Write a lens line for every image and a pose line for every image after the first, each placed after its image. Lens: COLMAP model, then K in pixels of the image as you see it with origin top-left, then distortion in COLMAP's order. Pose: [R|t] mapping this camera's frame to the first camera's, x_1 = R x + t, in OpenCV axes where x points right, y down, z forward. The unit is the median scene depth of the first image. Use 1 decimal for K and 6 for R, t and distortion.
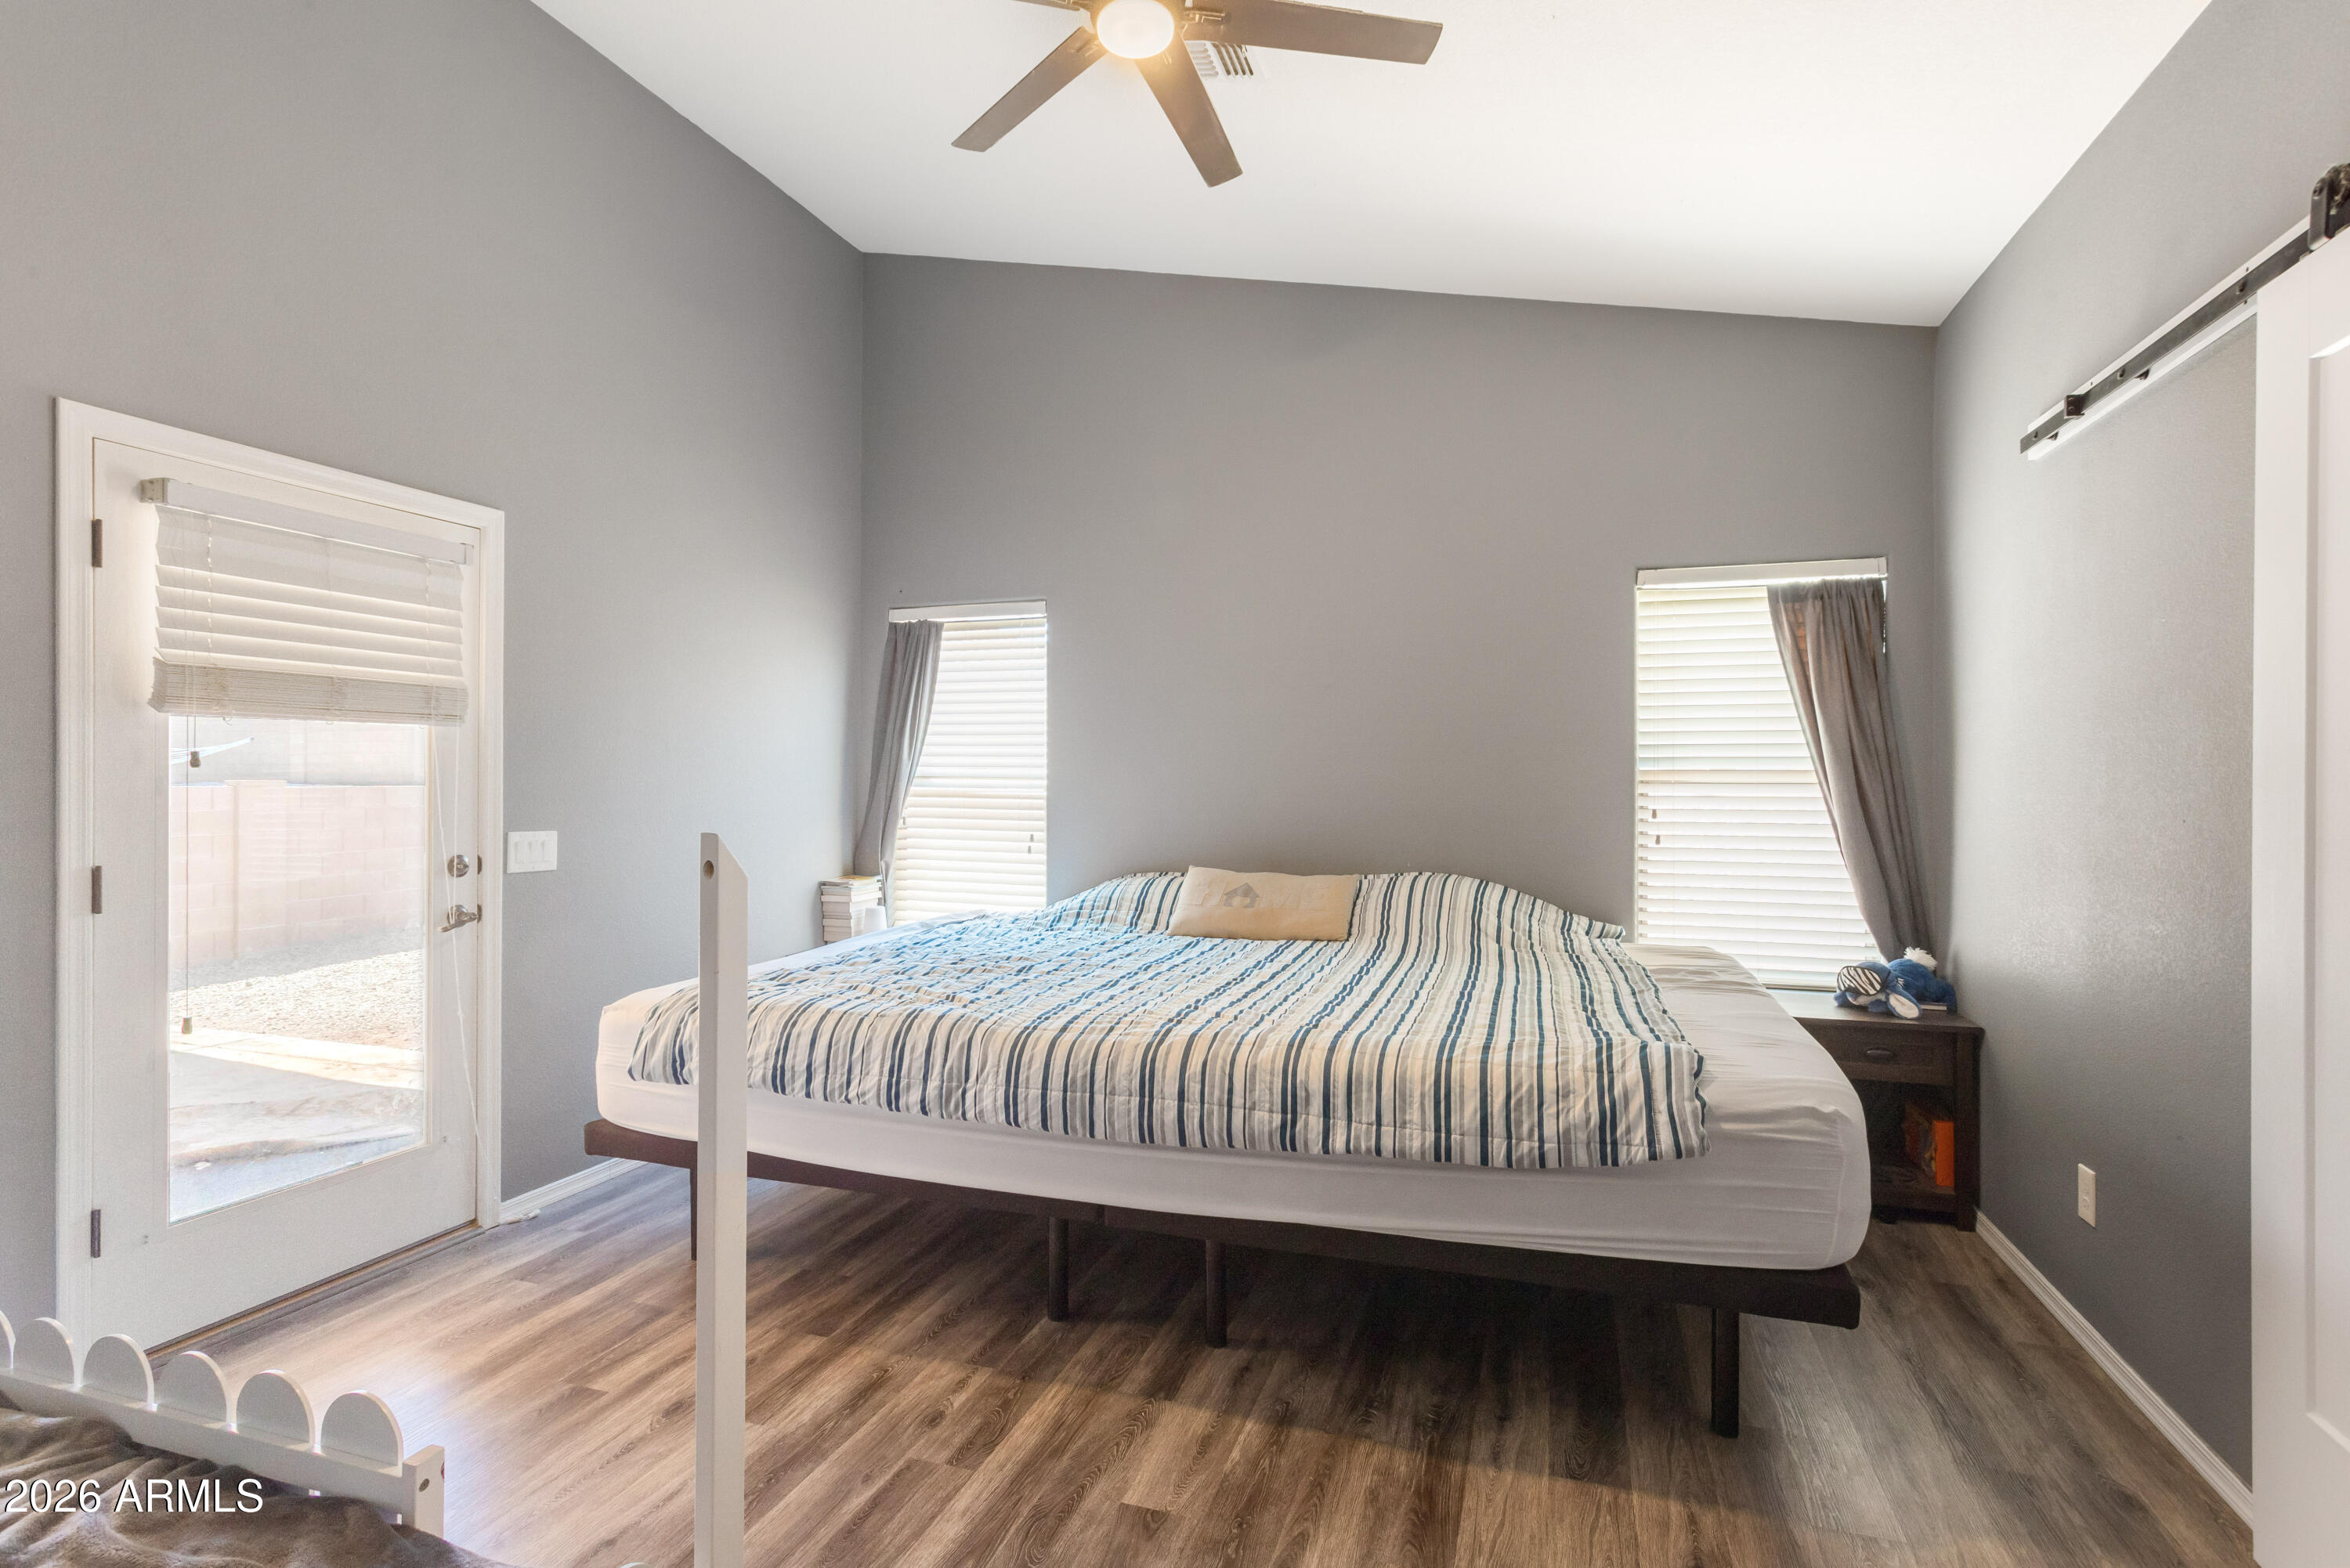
lens RADIAL K [[1128.9, 0, 1185.7], [0, 1128.9, 786.2], [0, 0, 1]] dist [0.011423, 0.001366]
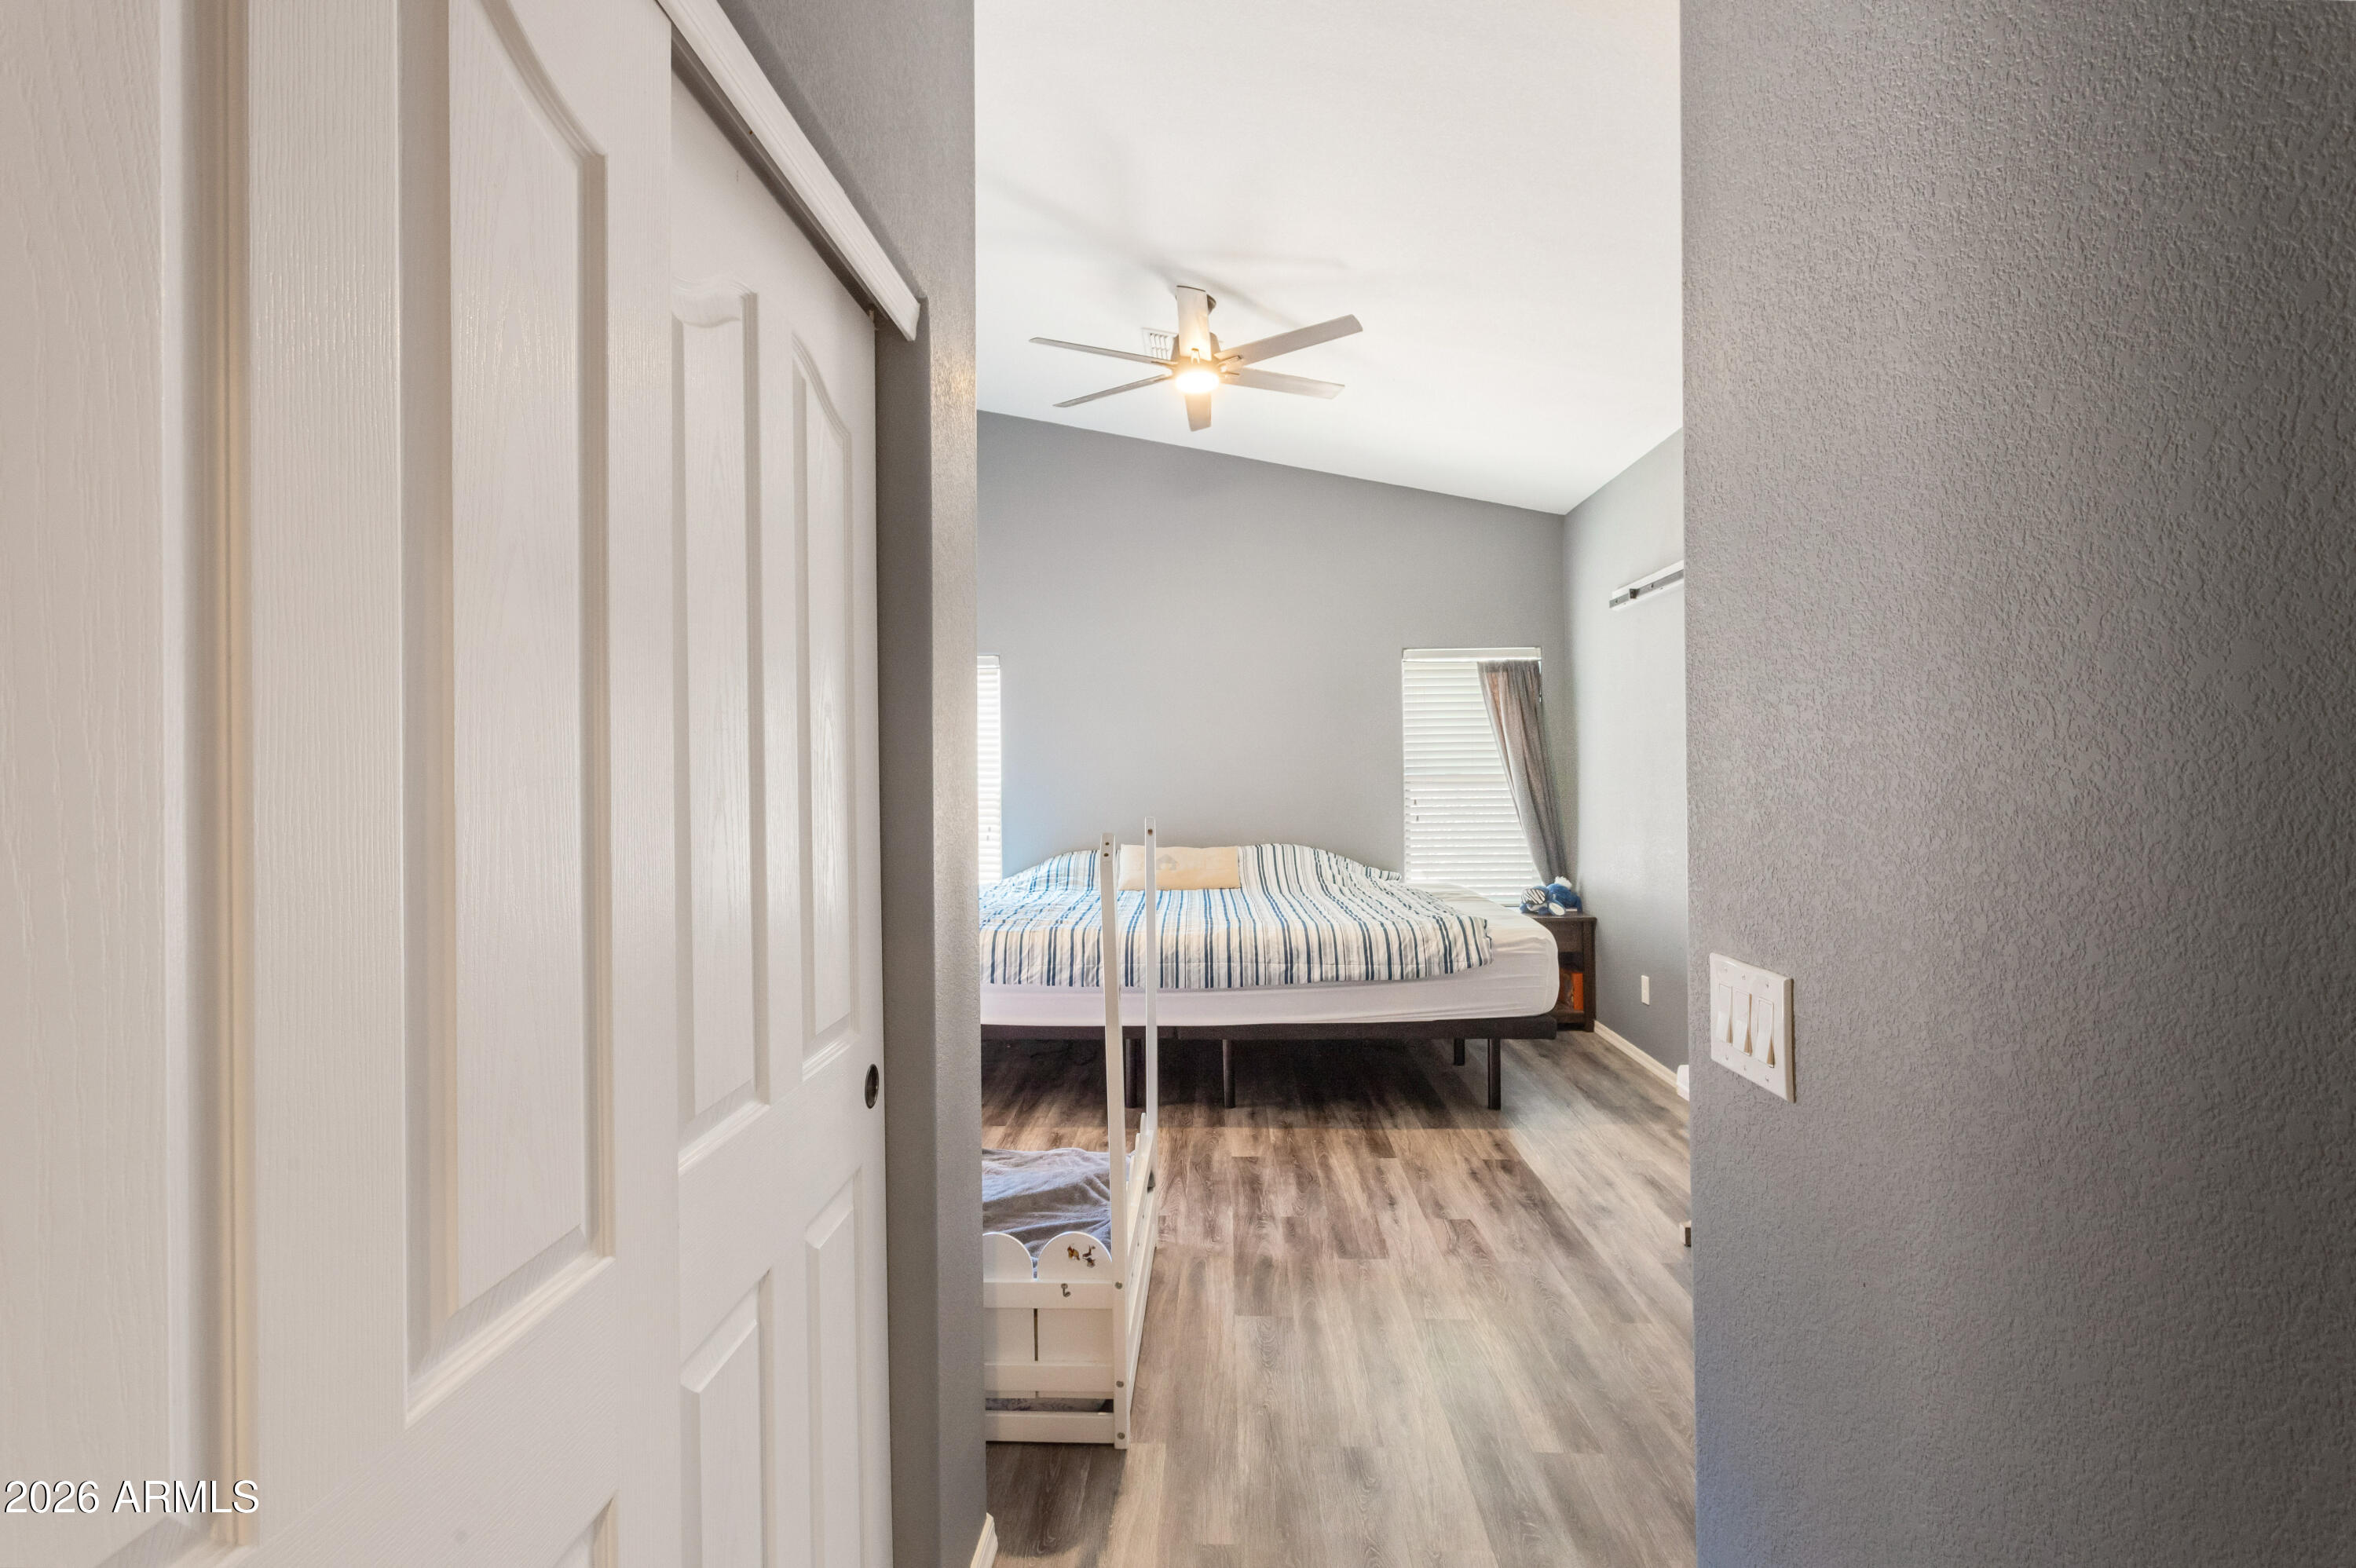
lens RADIAL K [[1131.8, 0, 1168.4], [0, 1131.8, 775.3], [0, 0, 1]] dist [0.011423, 0.001366]
pose [[0.963353, -0.013795, 0.267882, -0.566576], [0.015505, 0.999871, -0.004269, -0.019613], [-0.267789, 0.008266, 0.963442, -0.726097]]
